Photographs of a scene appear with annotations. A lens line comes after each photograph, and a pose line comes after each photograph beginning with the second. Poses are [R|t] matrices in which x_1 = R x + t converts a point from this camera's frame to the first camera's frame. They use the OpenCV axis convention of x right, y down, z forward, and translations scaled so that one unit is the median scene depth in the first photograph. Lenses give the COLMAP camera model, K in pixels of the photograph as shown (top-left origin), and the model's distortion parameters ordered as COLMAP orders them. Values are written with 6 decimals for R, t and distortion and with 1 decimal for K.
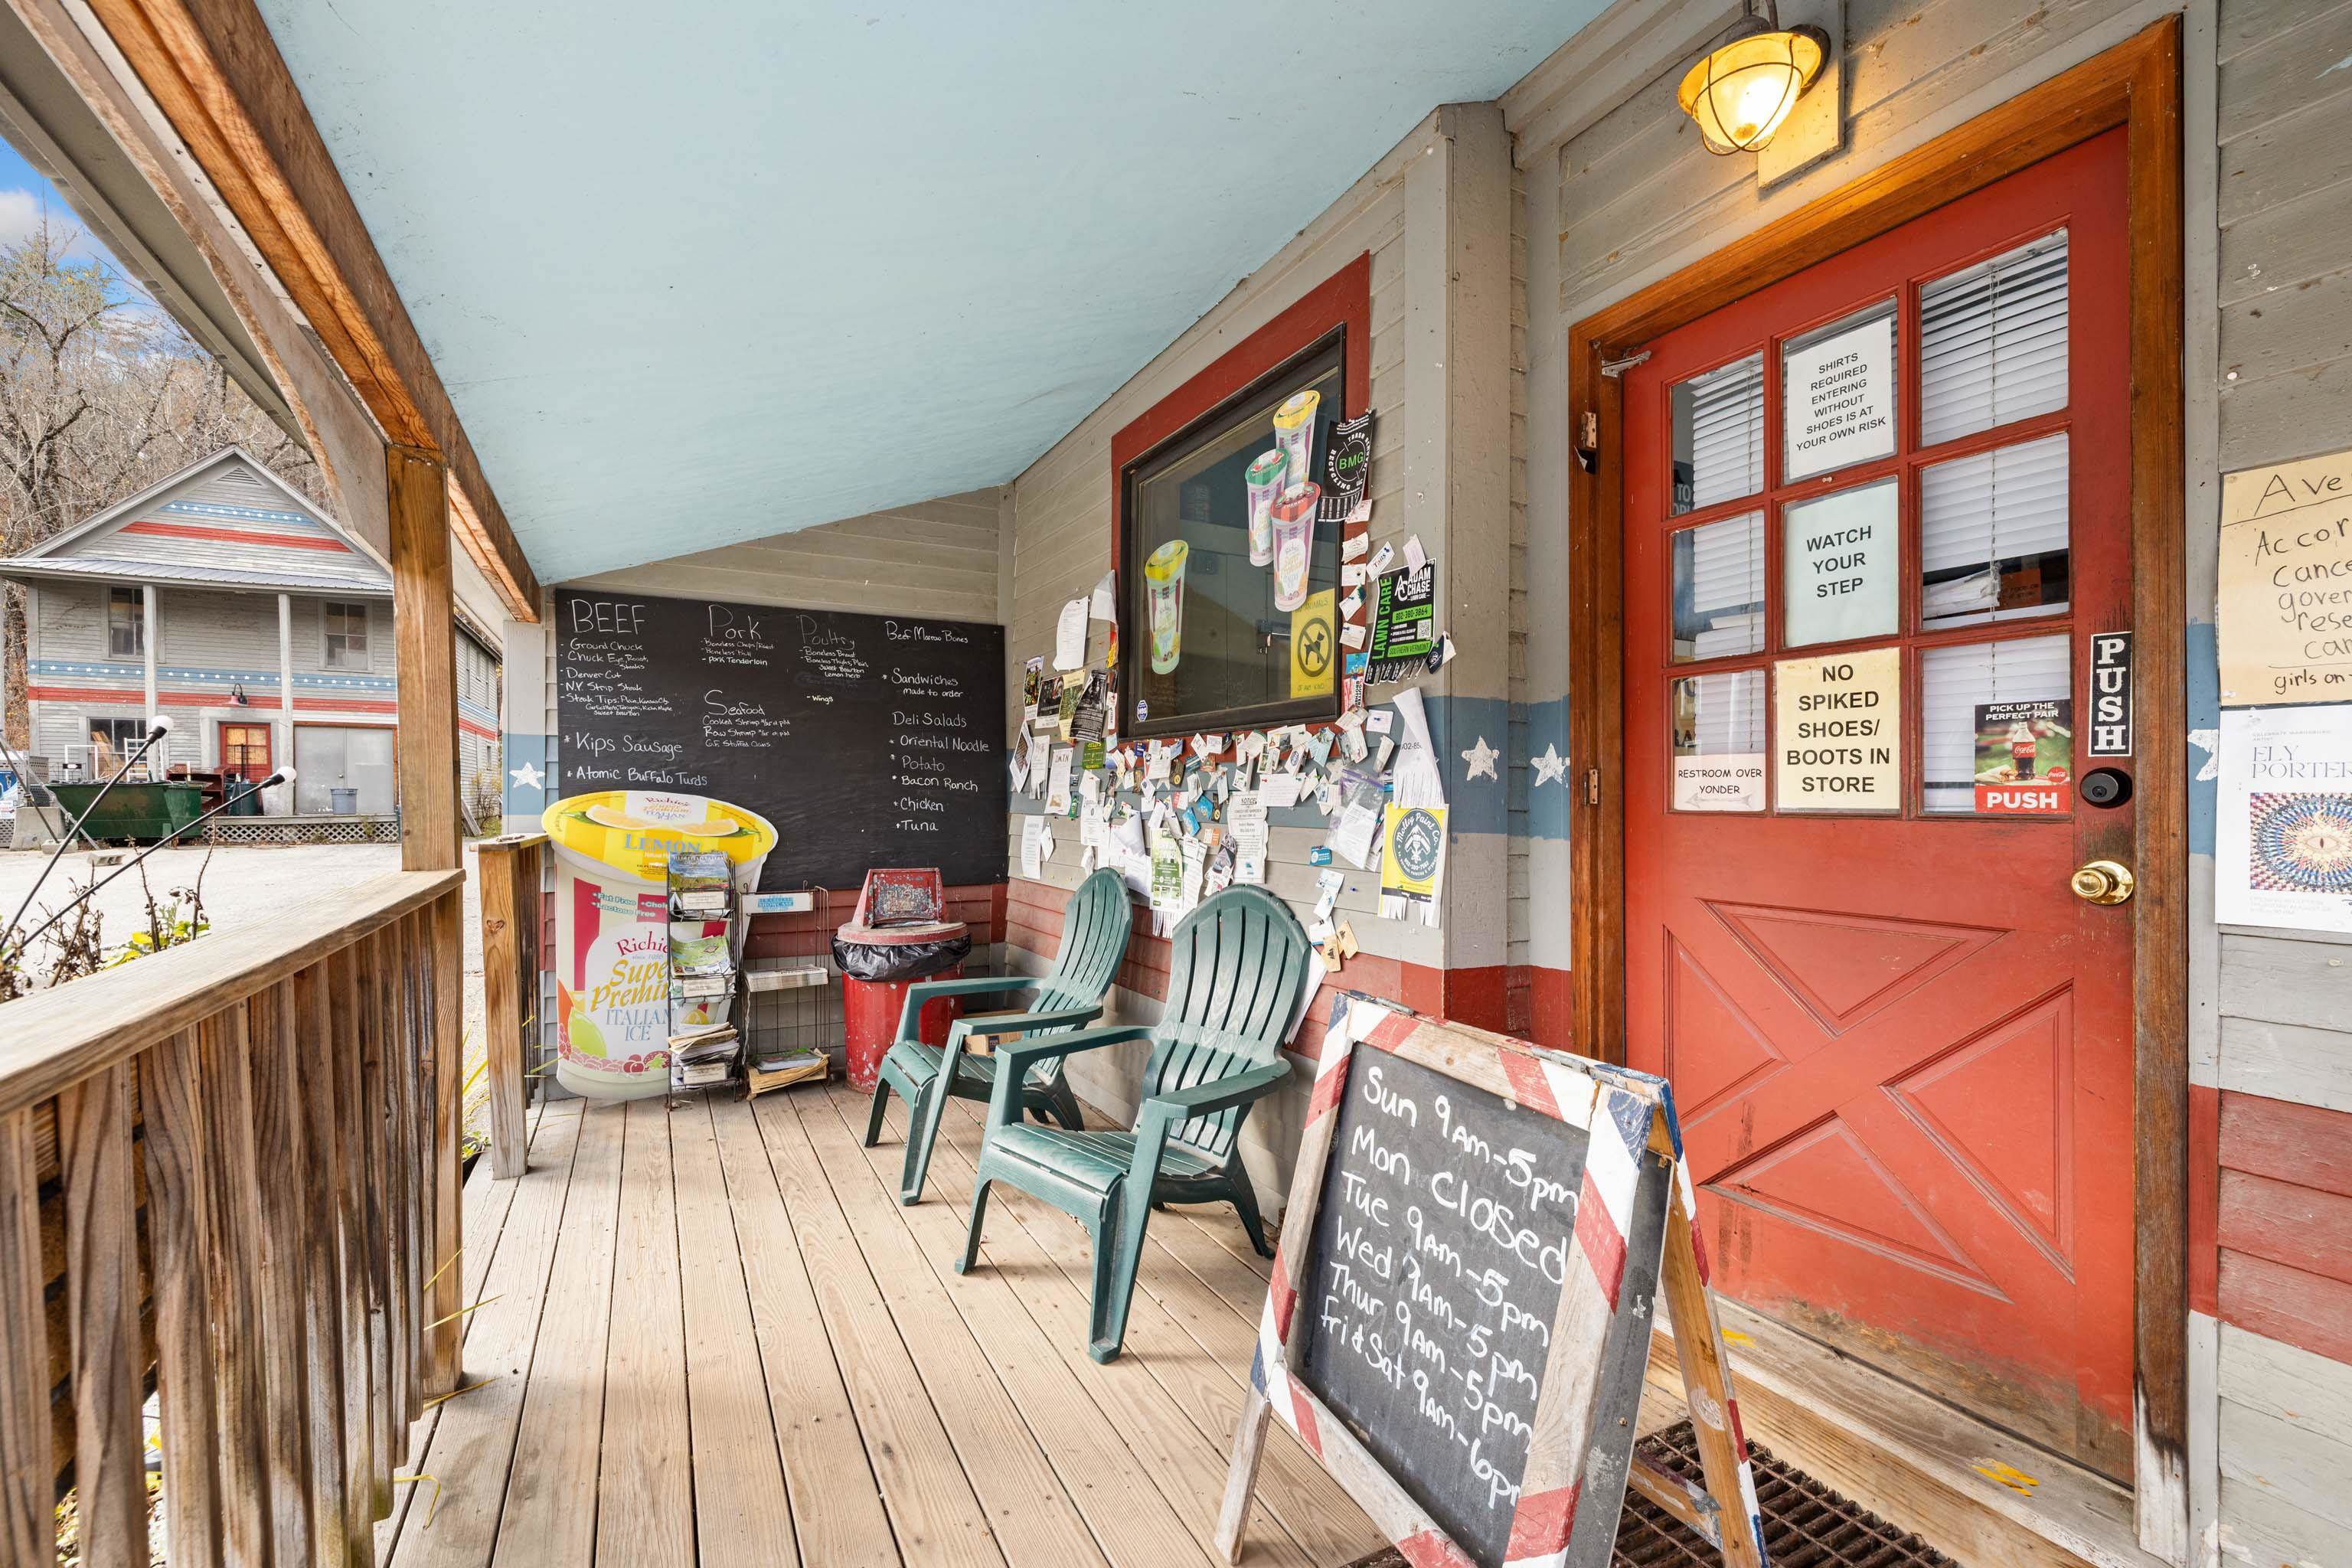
lens RADIAL K [[1005.7, 0, 1177.8], [0, 1005.7, 803.7], [0, 0, 1]] dist [-0.003191, -0.000107]
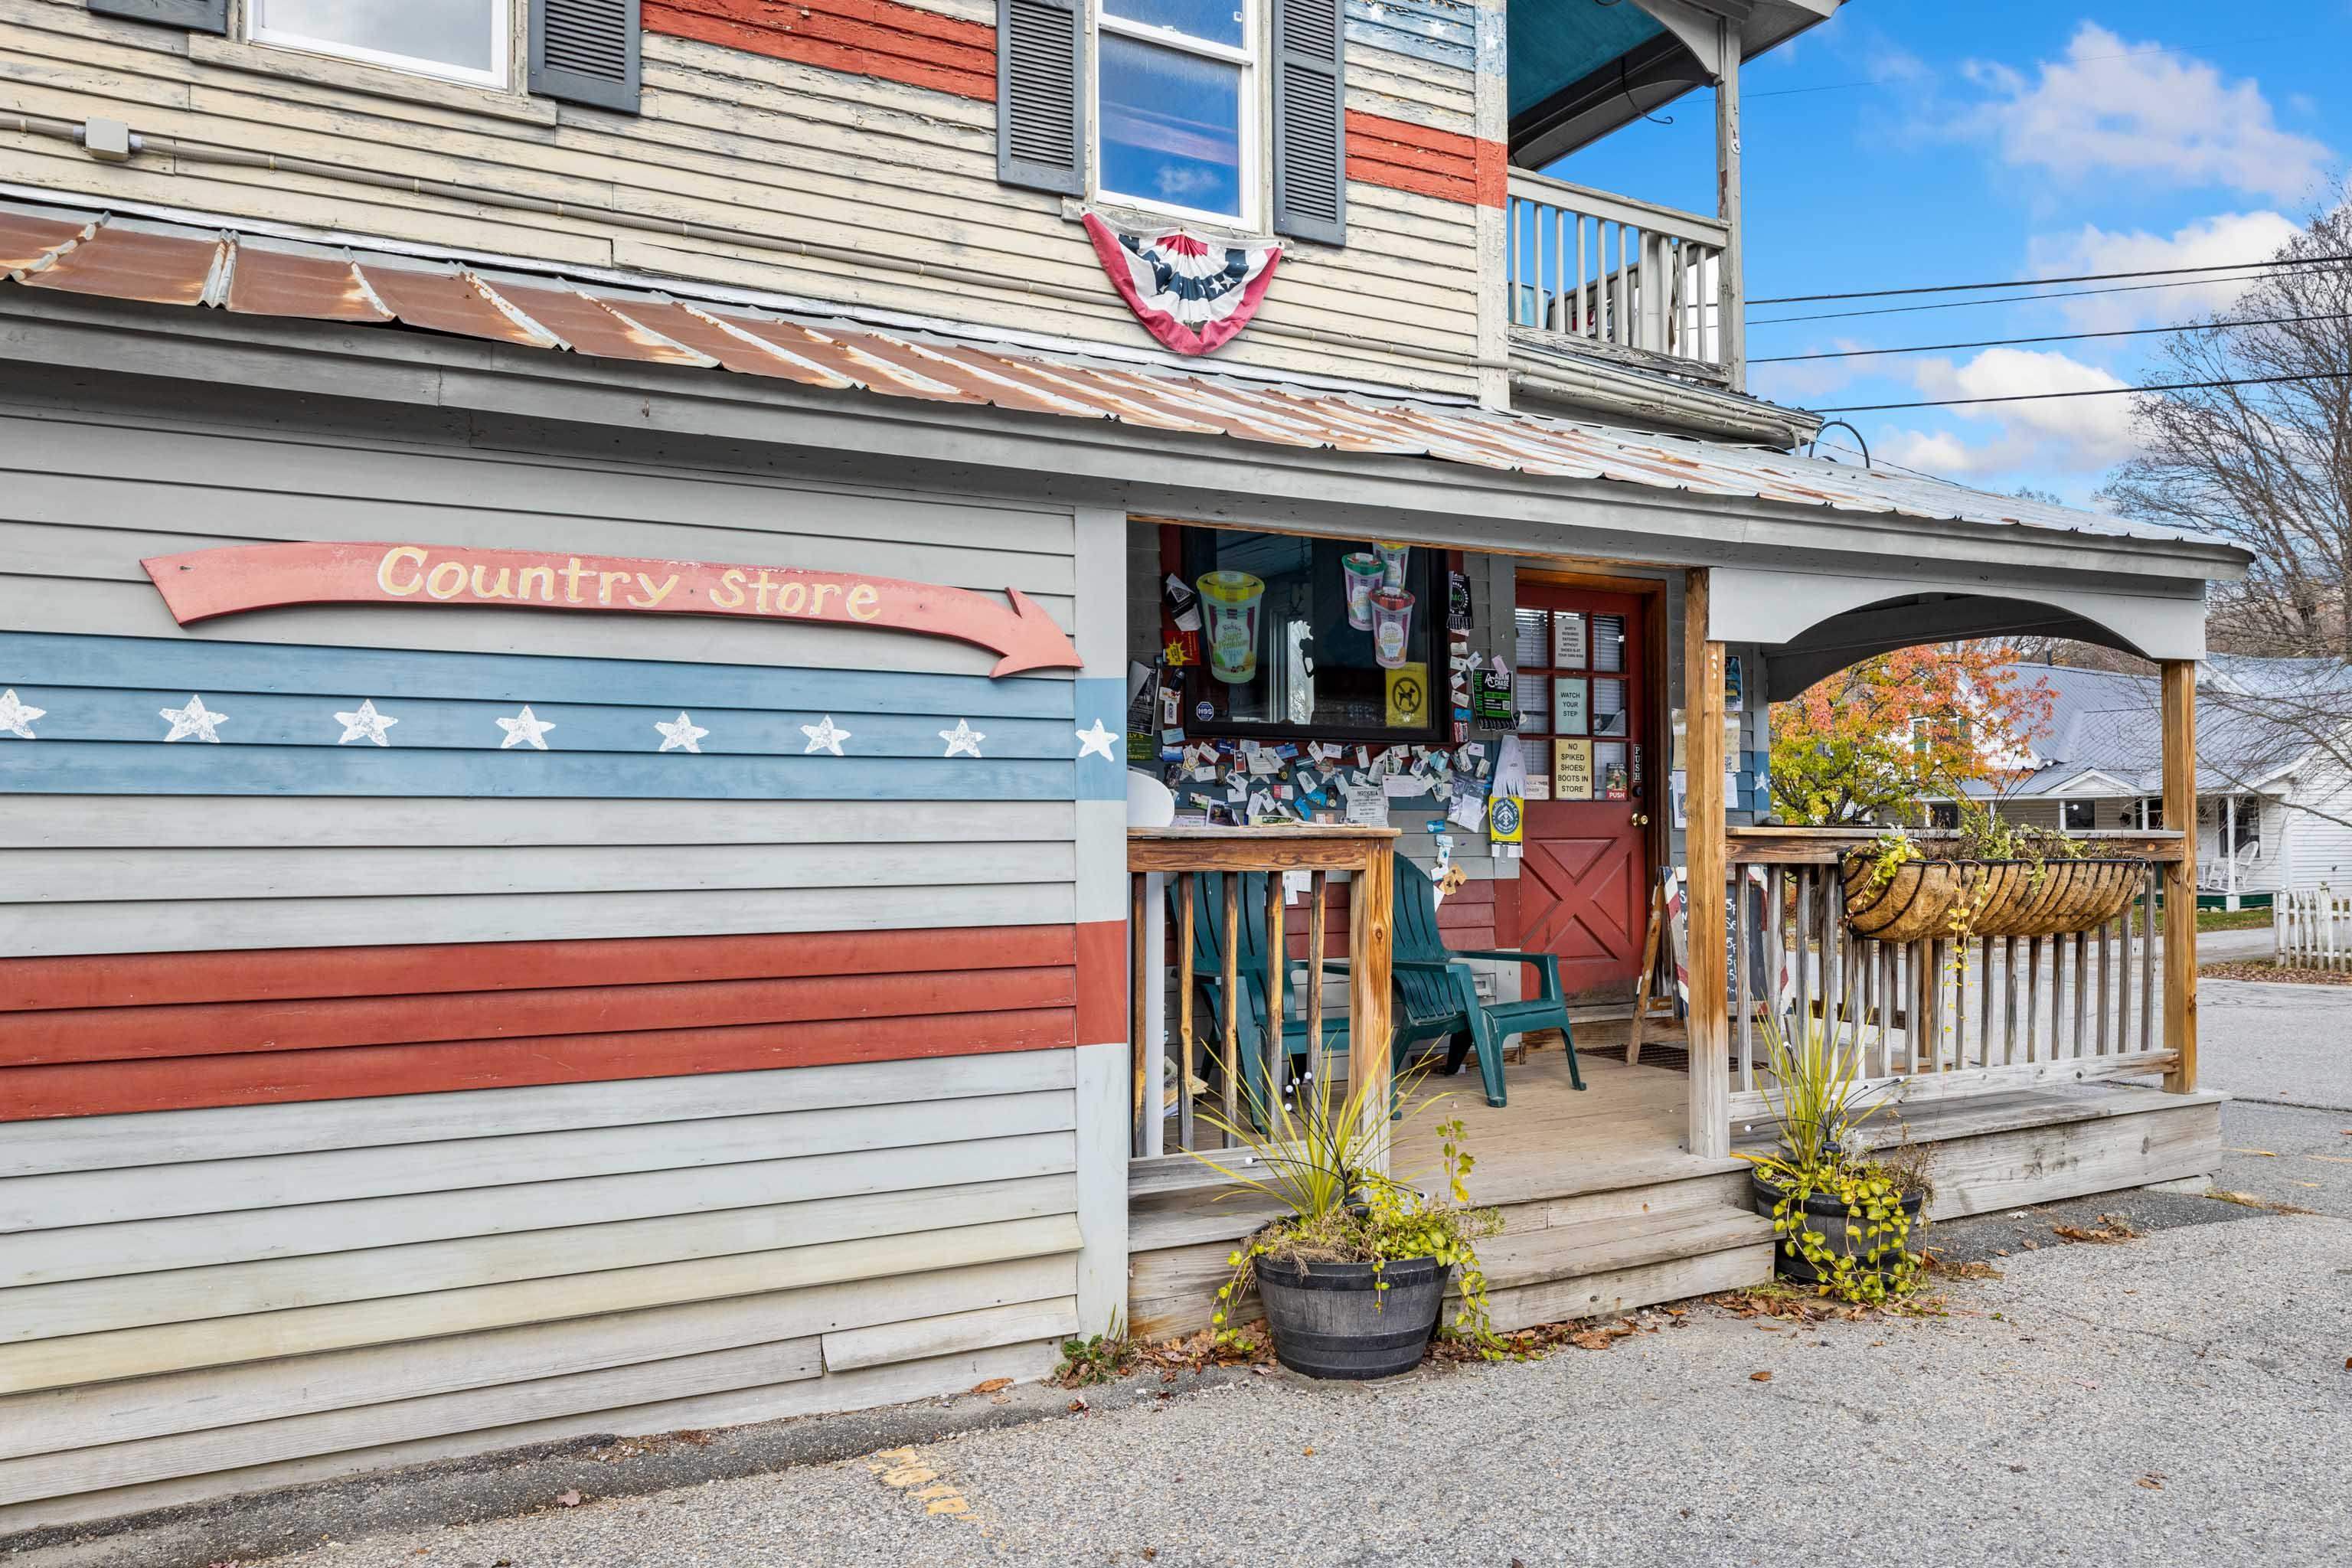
lens RADIAL K [[1494.4, 0, 1176.8], [0, 1494.4, 787.8], [0, 0, 1]] dist [0.000723, 0.000044]
pose [[0.040239, 0.016264, 0.999058, -2.050757], [0.004141, 0.999856, -0.016444, 0.023459], [-0.999181, 0.004799, 0.040166, 1.172540]]
